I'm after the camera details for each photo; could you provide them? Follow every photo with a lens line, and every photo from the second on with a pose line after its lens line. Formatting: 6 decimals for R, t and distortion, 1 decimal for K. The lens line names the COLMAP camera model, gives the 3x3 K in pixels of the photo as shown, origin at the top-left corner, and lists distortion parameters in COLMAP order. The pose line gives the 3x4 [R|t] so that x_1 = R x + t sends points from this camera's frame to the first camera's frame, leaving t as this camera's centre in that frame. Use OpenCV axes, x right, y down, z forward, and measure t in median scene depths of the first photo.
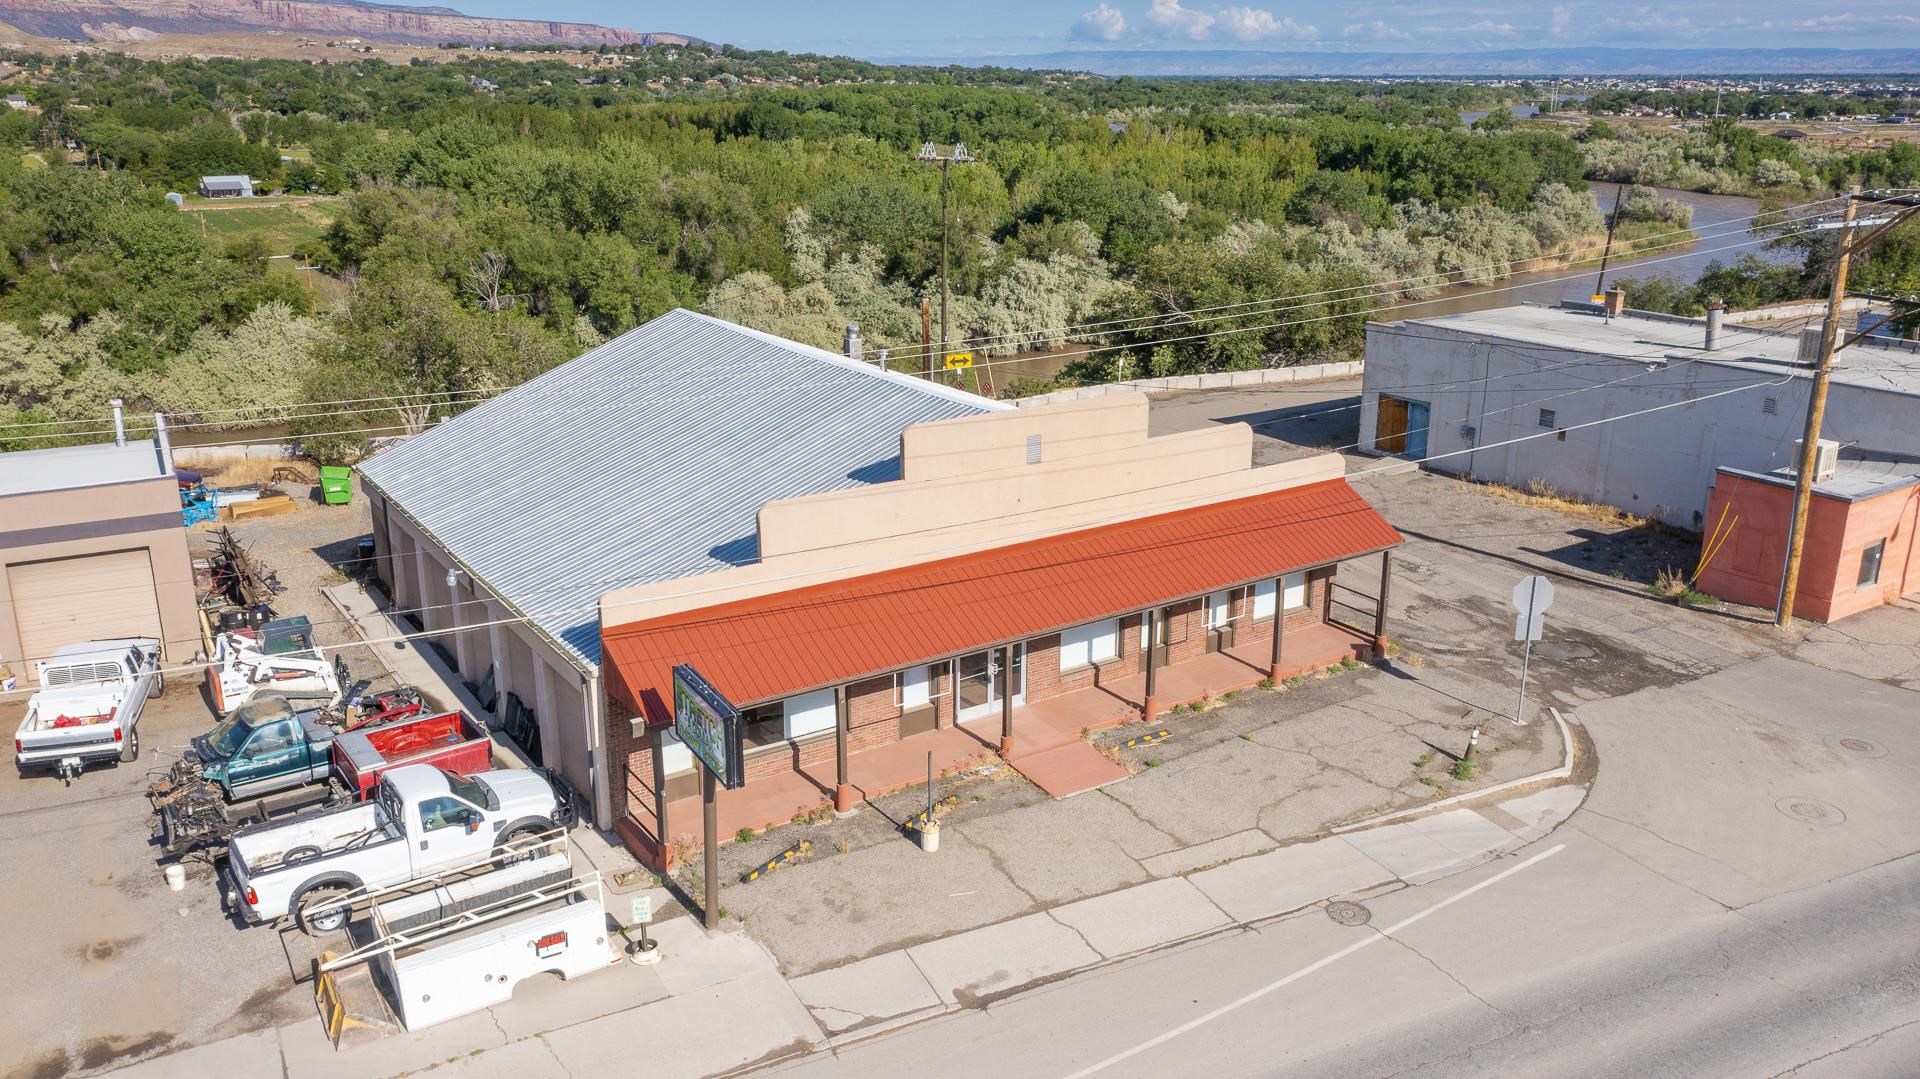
lens RADIAL K [[1521.2, 0, 959.3], [0, 1521.2, 537.1], [0, 0, 1]] dist [-0.012939, 0.007746]
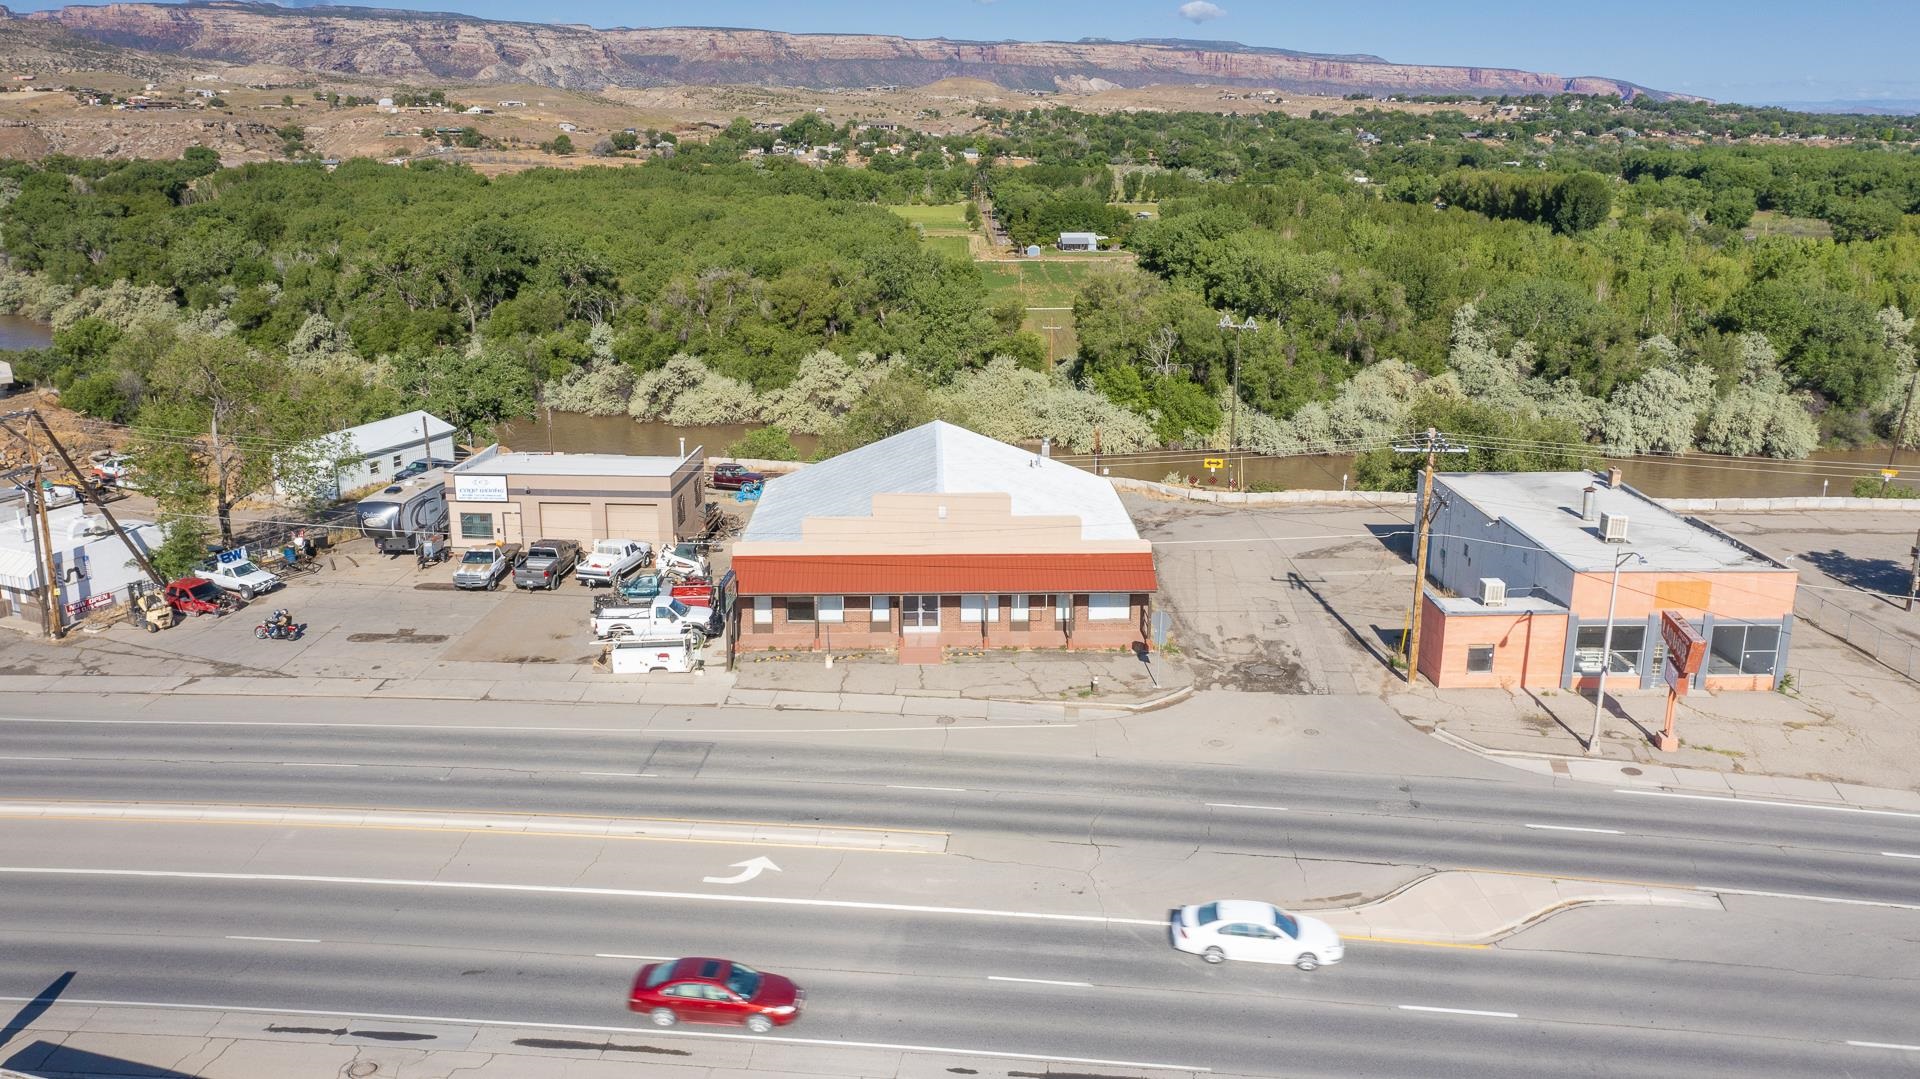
lens RADIAL K [[1526.5, 0, 957.7], [0, 1526.5, 538.2], [0, 0, 1]] dist [-0.013277, 0.013294]
pose [[0.842983, 0.142558, -0.518706, 0.197243], [-0.155874, 0.987611, 0.018109, -0.010511], [0.514862, 0.065588, 0.854761, -0.139918]]
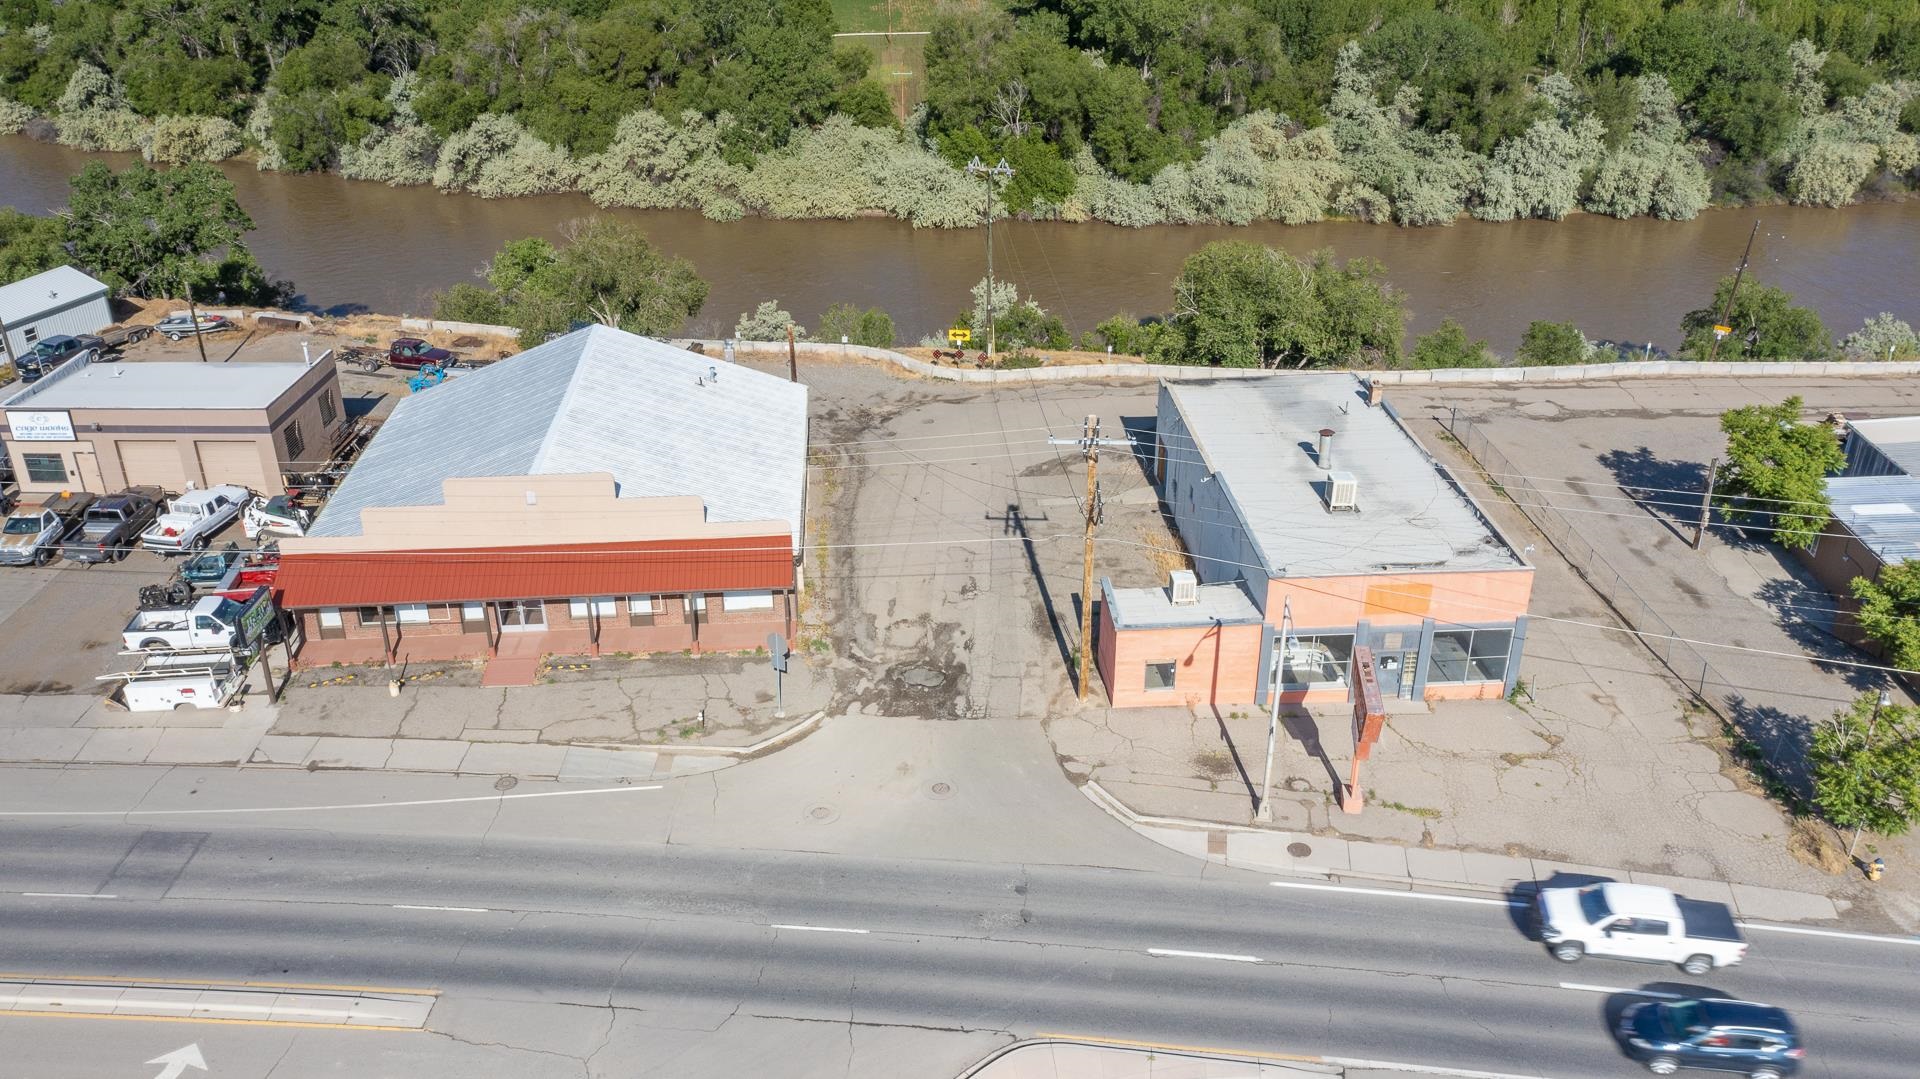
lens RADIAL K [[1526.5, 0, 957.7], [0, 1526.5, 538.2], [0, 0, 1]] dist [-0.013277, 0.013294]
pose [[0.866204, 0.219036, -0.449126, 0.212988], [-0.138350, 0.968797, 0.205650, -0.073708], [0.480157, -0.115998, 0.869479, -0.053723]]
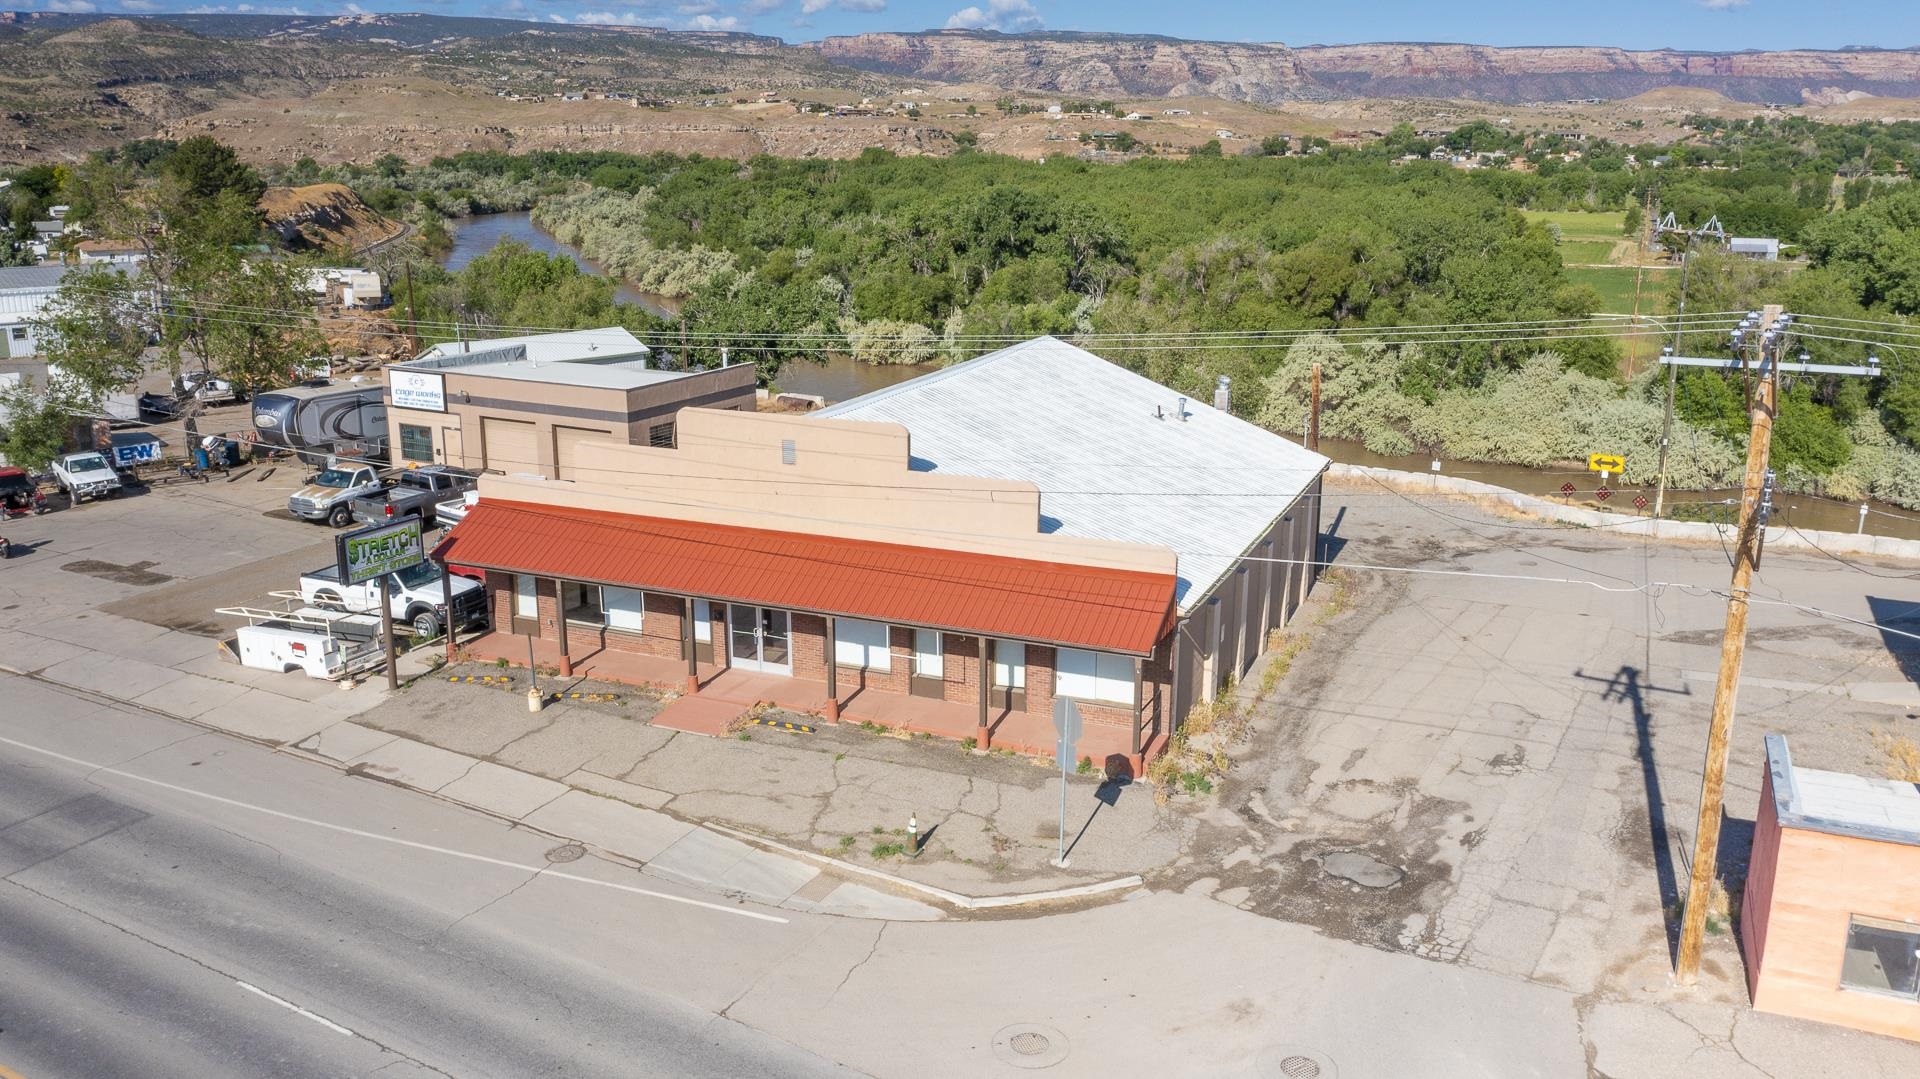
lens RADIAL K [[1527.4, 0, 957.8], [0, 1527.4, 537.5], [0, 0, 1]] dist [-0.011947, 0.002709]
pose [[0.539780, 0.212184, -0.814626, 0.175683], [-0.244278, 0.965554, 0.089634, -0.021320], [0.805584, 0.150612, 0.573018, 0.073210]]
